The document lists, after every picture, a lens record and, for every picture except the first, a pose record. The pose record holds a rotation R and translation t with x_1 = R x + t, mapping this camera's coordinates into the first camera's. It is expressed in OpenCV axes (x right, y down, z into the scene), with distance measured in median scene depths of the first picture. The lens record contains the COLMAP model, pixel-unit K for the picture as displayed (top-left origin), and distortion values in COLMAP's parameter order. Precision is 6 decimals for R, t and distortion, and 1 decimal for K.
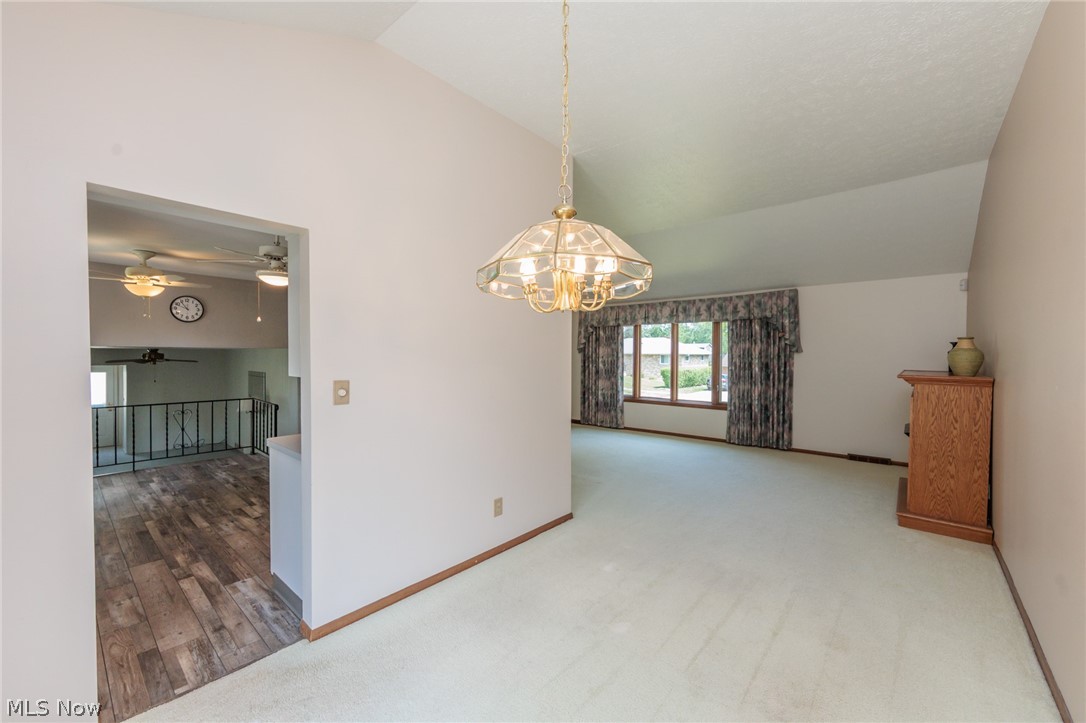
lens RADIAL K [[430.4, 0, 543.0], [0, 430.4, 361.5], [0, 0, 1]] dist [-0.001725, -0.000071]
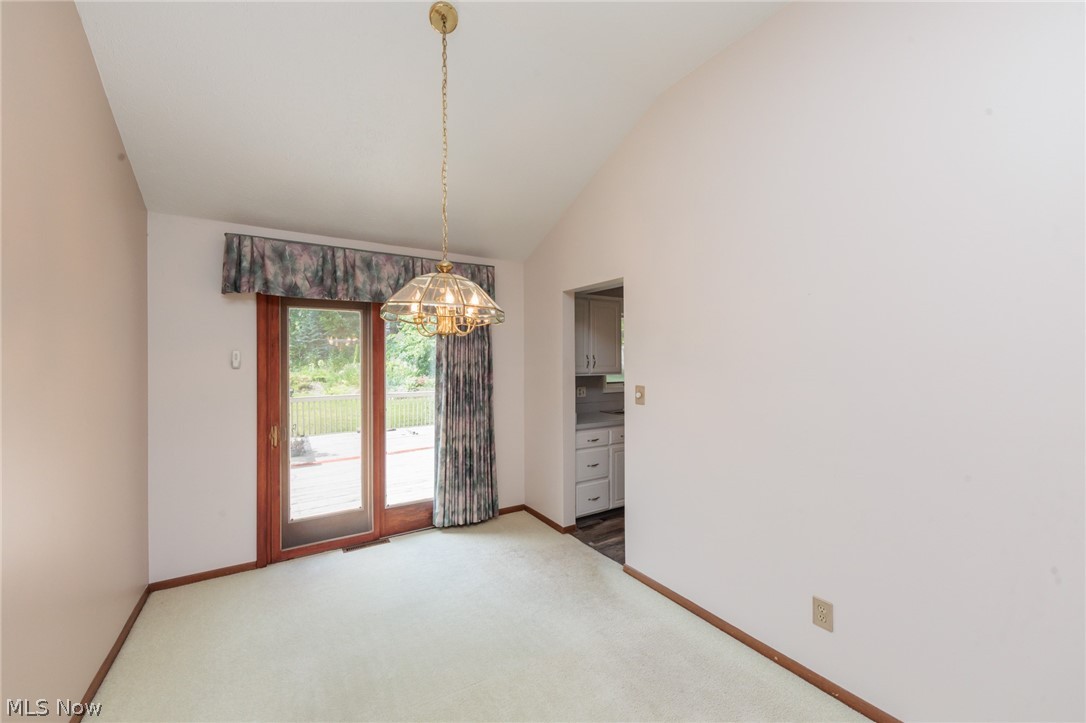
lens RADIAL K [[422.1, 0, 543.0], [0, 422.1, 361.5], [0, 0, 1]] dist [-0.002940, -0.000054]
pose [[-0.284236, -0.004634, -0.958743, 0.343959], [-0.016071, 0.999871, -0.000068, -0.009704], [0.958620, 0.015389, -0.284274, 0.456001]]
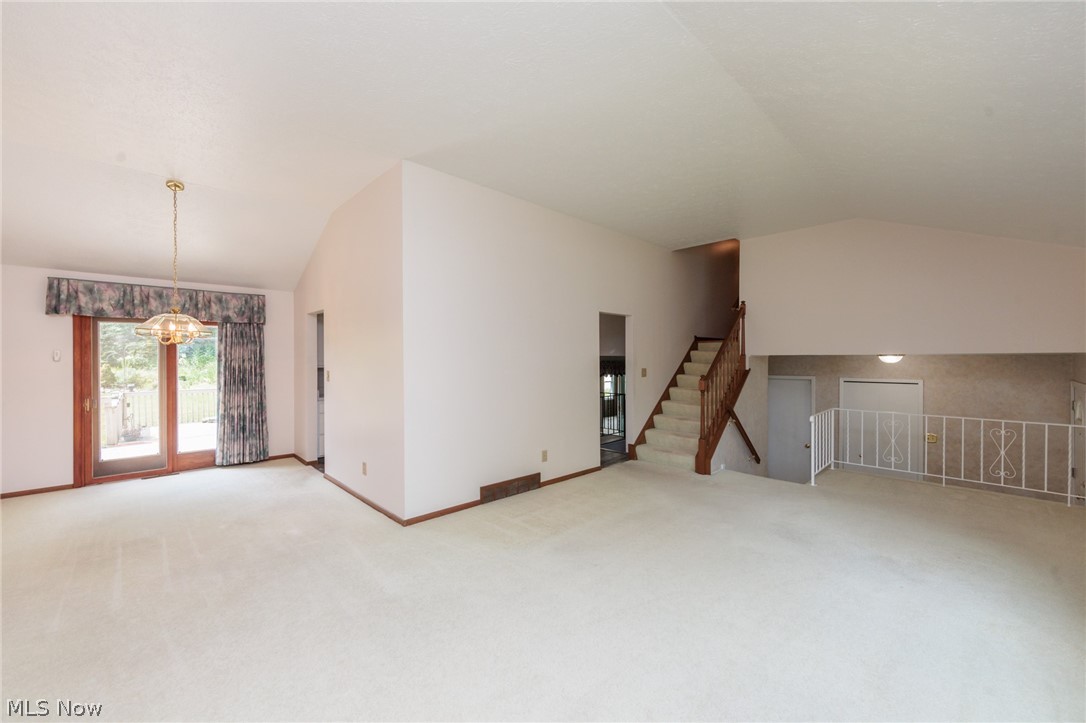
lens RADIAL K [[422.1, 0, 543.0], [0, 422.1, 361.5], [0, 0, 1]] dist [-0.002940, -0.000054]
pose [[-0.088478, -0.001869, -0.996076, 0.702243], [-0.015583, 0.999878, -0.000492, -0.009482], [0.995956, 0.015478, -0.088497, 0.986353]]
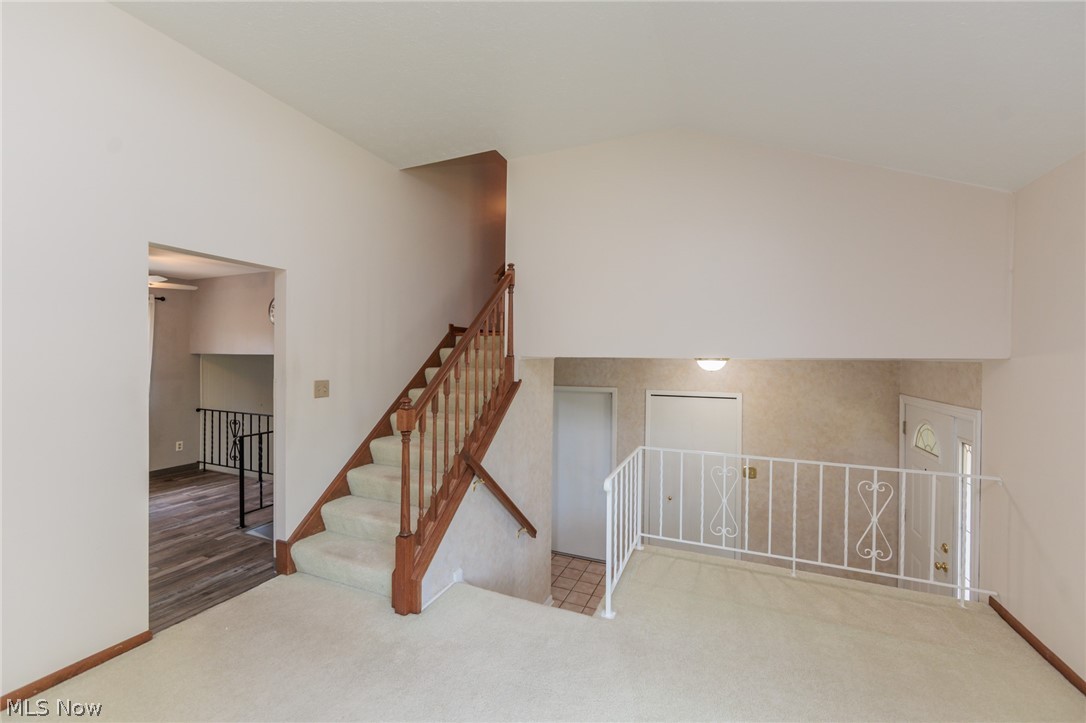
lens RADIAL K [[430.4, 0, 543.0], [0, 430.4, 361.5], [0, 0, 1]] dist [-0.001725, -0.000071]
pose [[0.303905, -0.002782, -0.952698, 0.175802], [-0.021968, 0.999709, -0.009927, -0.021992], [0.952449, 0.023946, 0.303756, 1.269714]]
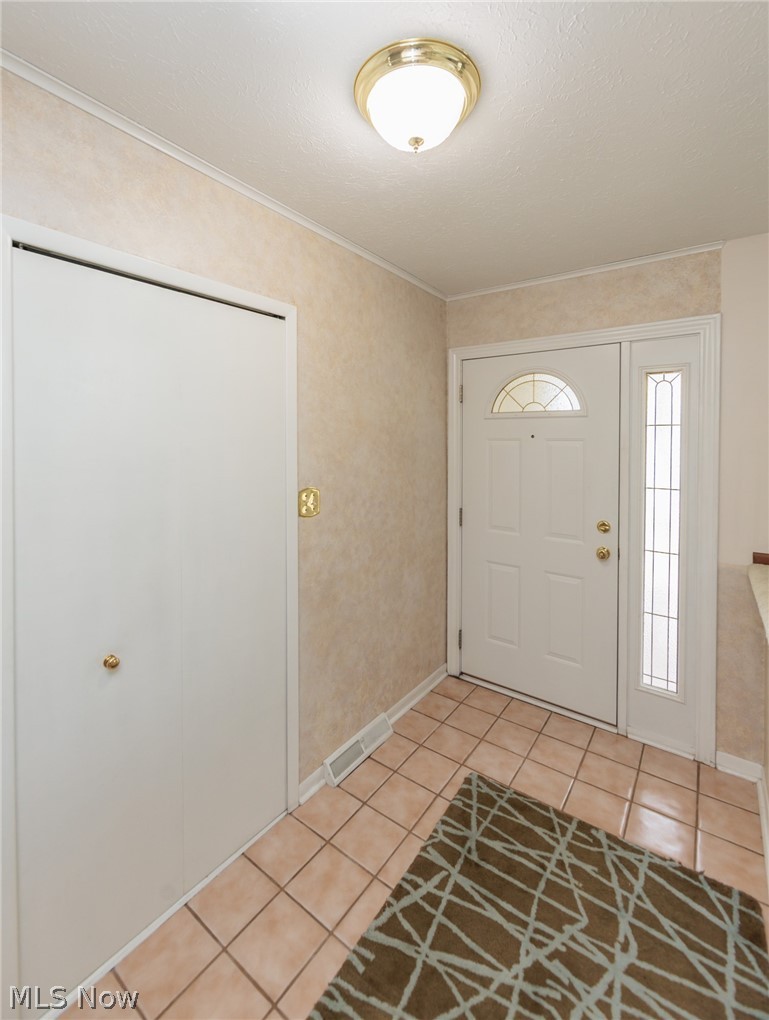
lens RADIAL K [[453.9, 0, 381.7], [0, 453.9, 447.1], [0, 0, 1]] dist [-0.000838, -0.000077]
pose [[0.997163, -0.006762, 0.074963, -0.474067], [0.006970, 0.999973, -0.002513, 0.134581], [-0.074944, 0.003028, 0.997183, 1.544178]]
